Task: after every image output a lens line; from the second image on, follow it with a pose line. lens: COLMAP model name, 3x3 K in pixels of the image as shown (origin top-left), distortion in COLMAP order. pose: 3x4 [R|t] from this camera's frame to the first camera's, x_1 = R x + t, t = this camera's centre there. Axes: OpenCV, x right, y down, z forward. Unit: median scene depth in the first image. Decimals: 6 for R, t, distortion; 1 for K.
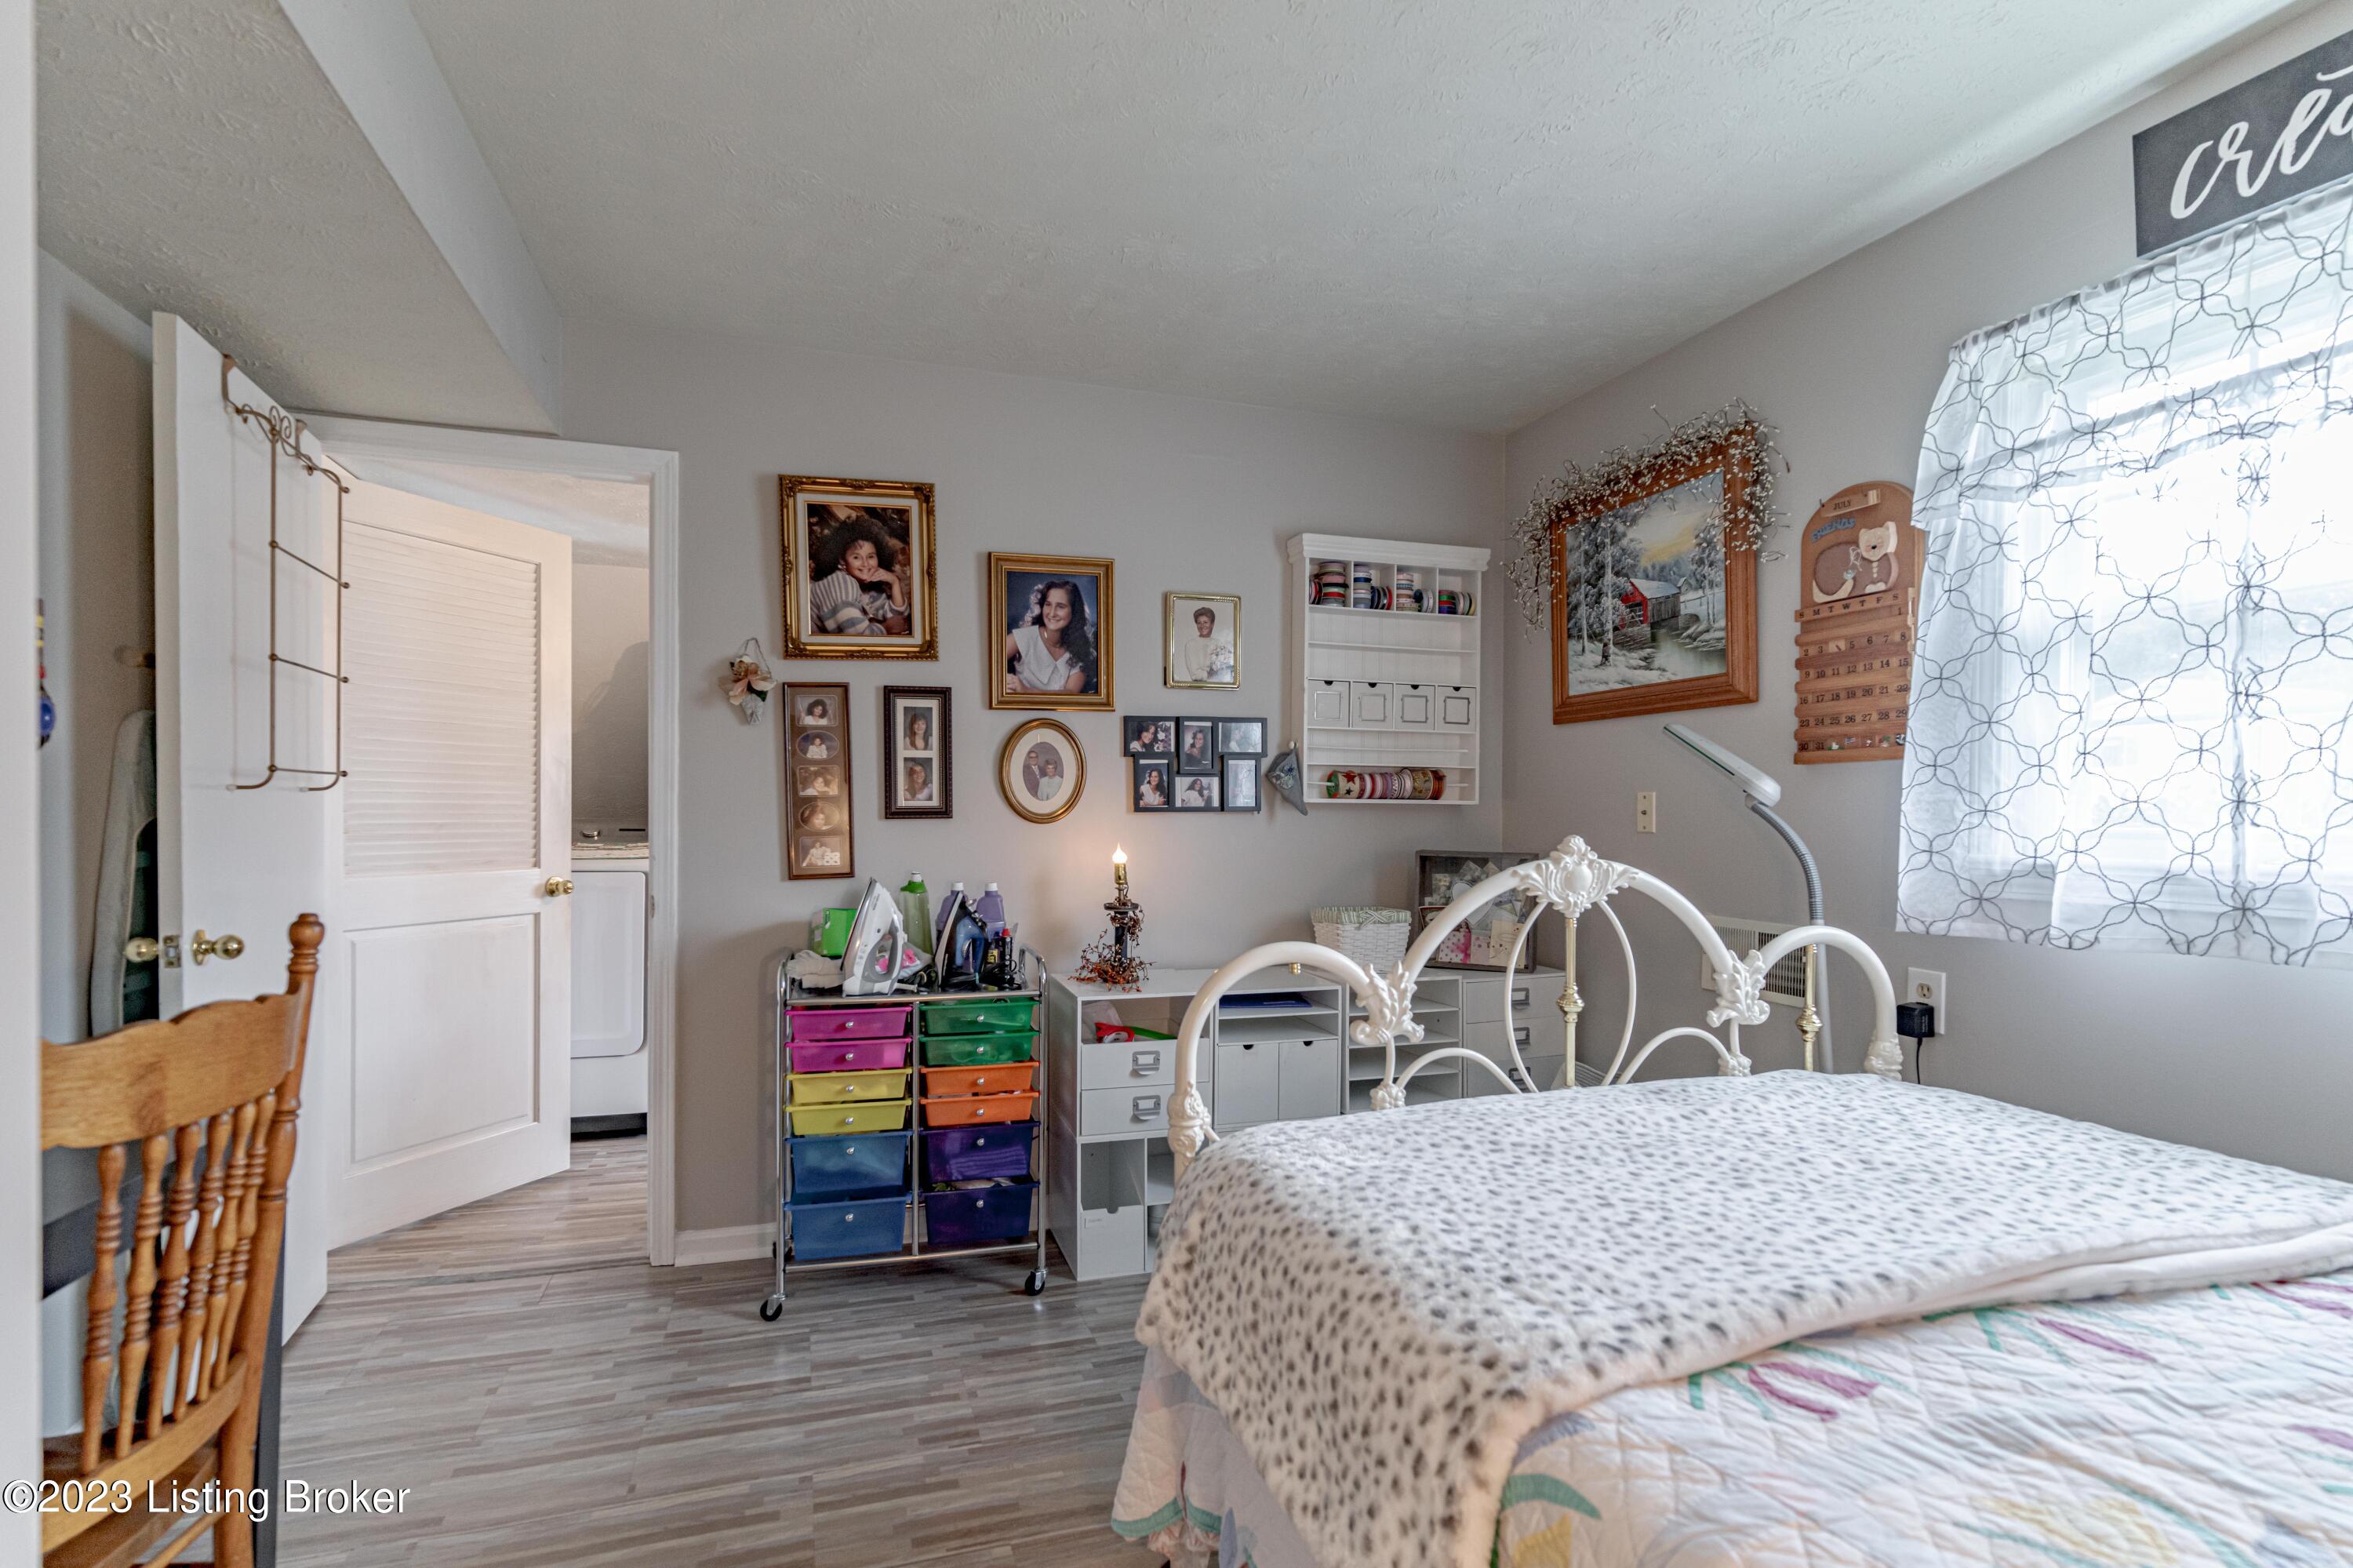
lens RADIAL K [[1147.5, 0, 1186.8], [0, 1147.5, 791.9], [0, 0, 1]] dist [0.000028, -0.000987]
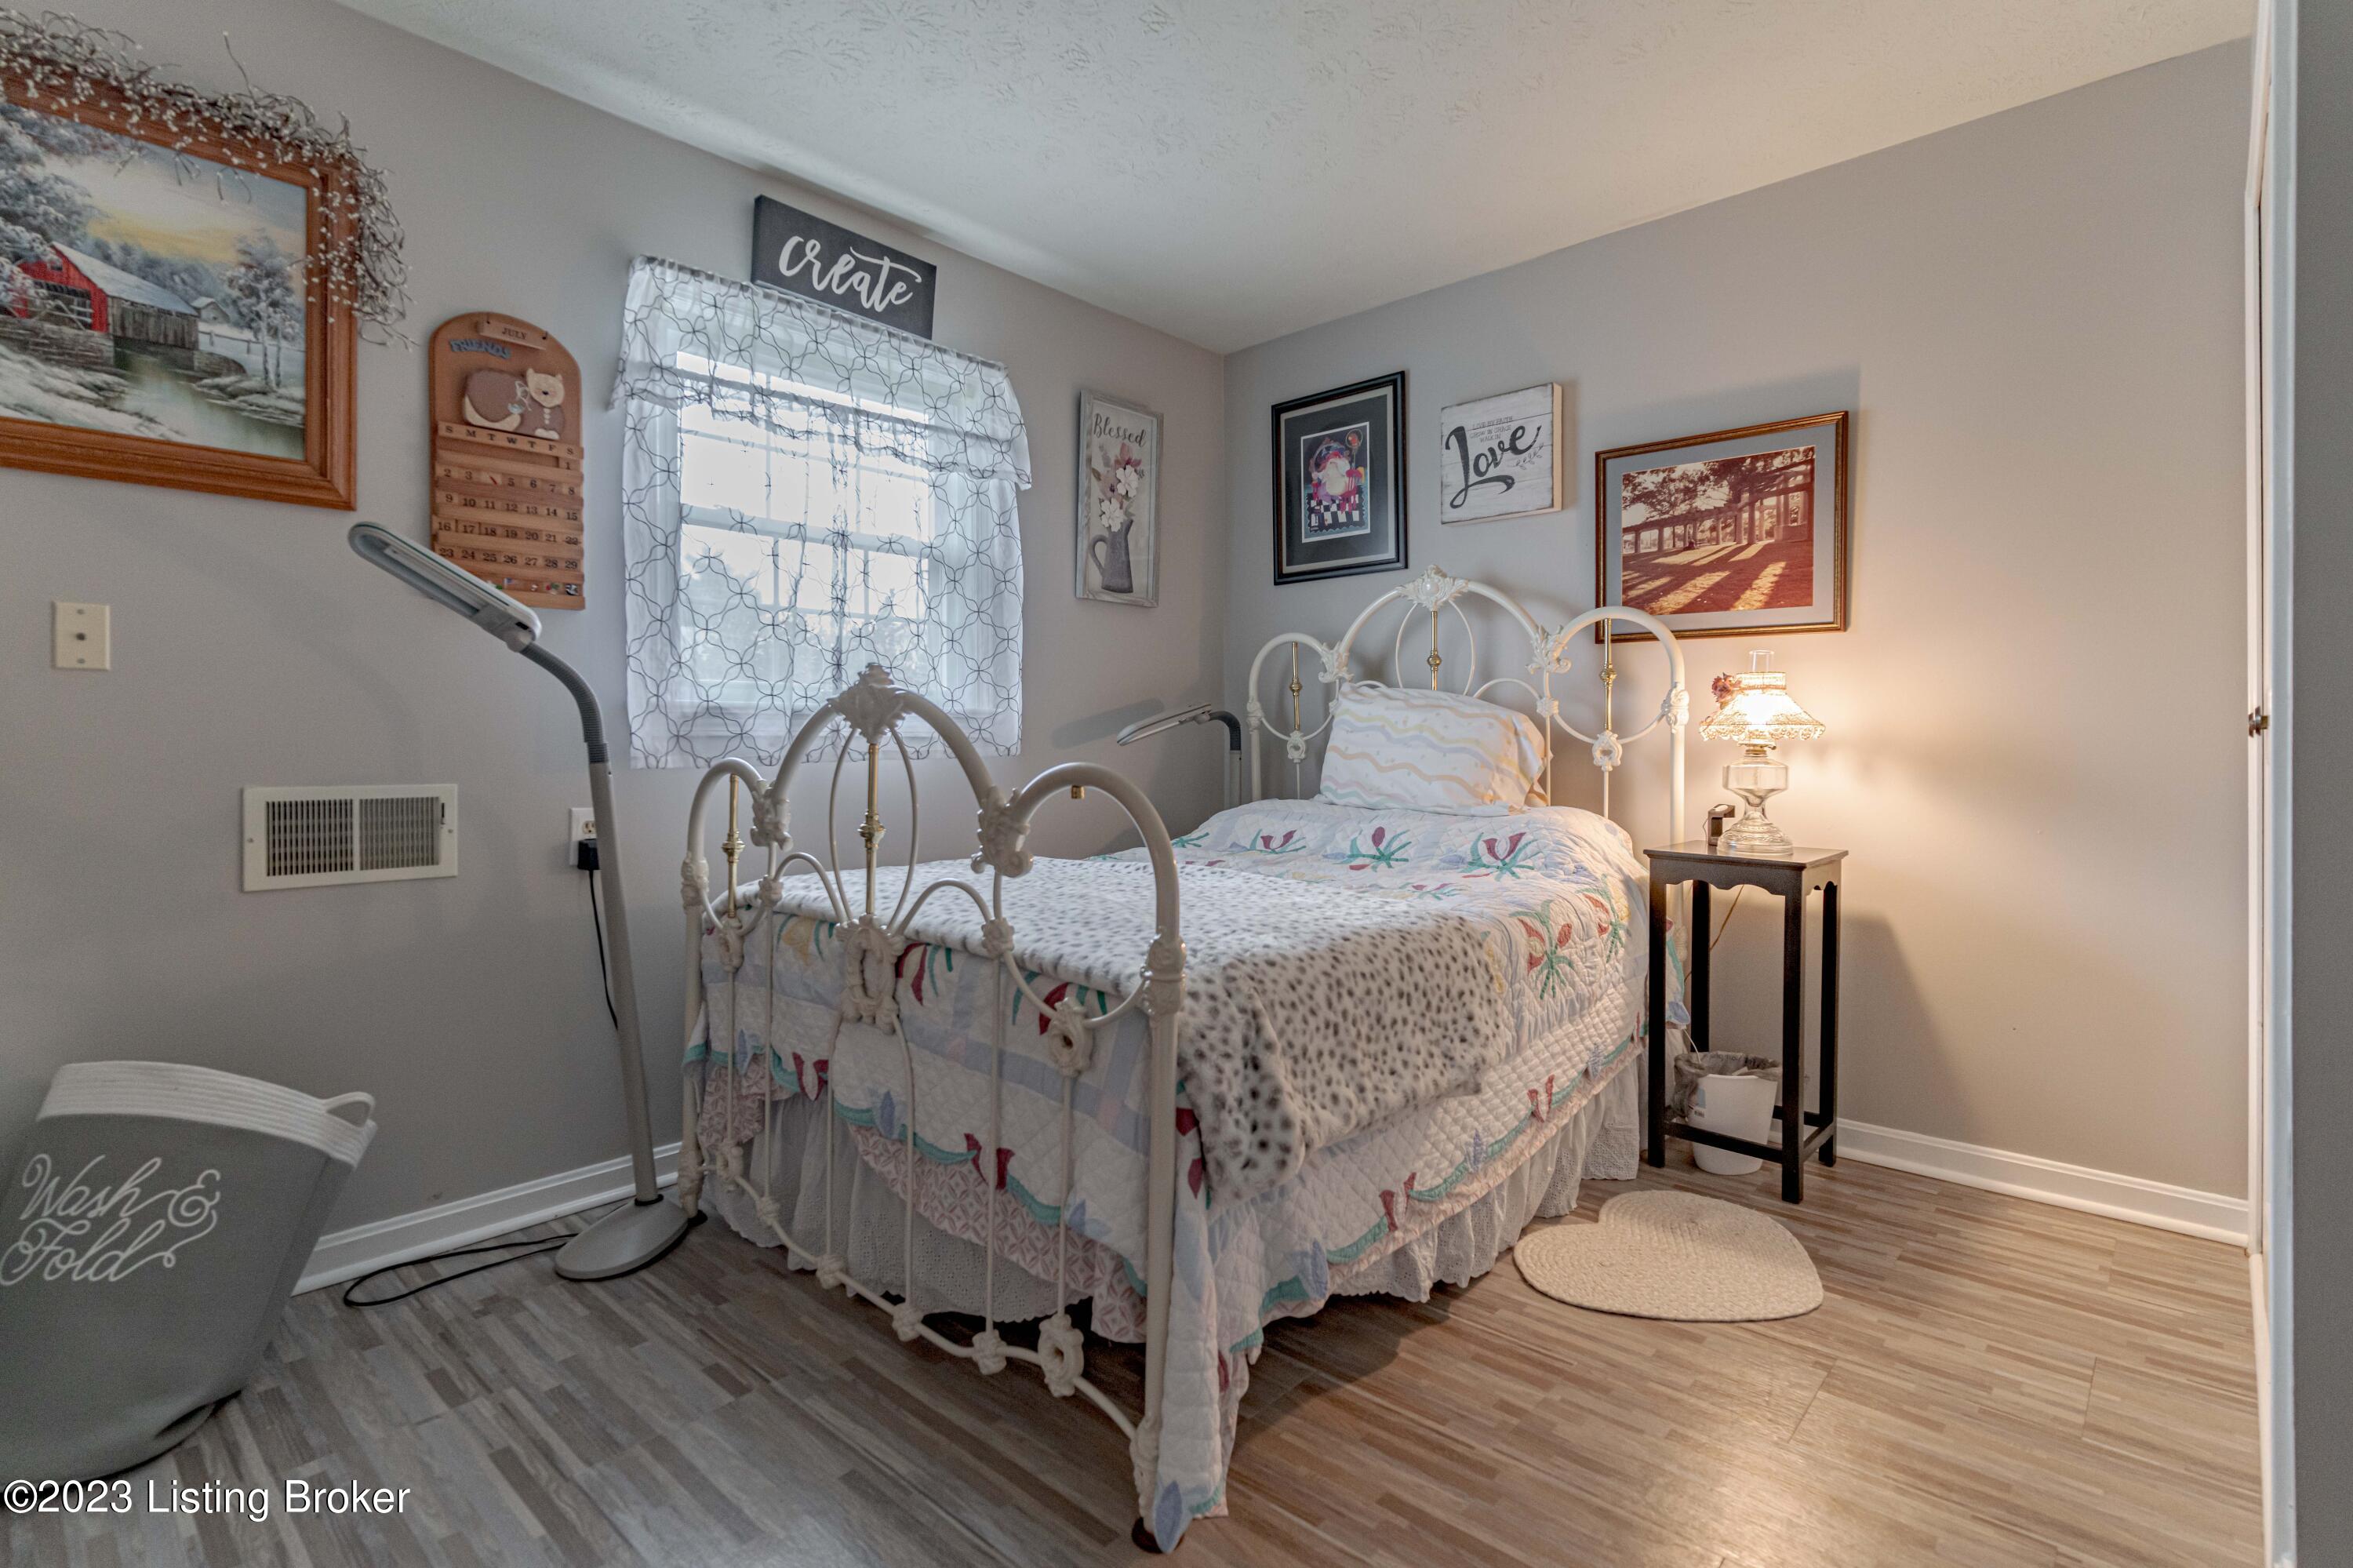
lens RADIAL K [[1147.5, 0, 1192.6], [0, 1147.5, 776.2], [0, 0, 1]] dist [0.000028, -0.000987]
pose [[-0.493909, 0.002401, 0.869510, -0.536855], [0.005522, 0.999985, 0.000375, 0.120761], [-0.869496, 0.004986, -0.493914, 0.984946]]
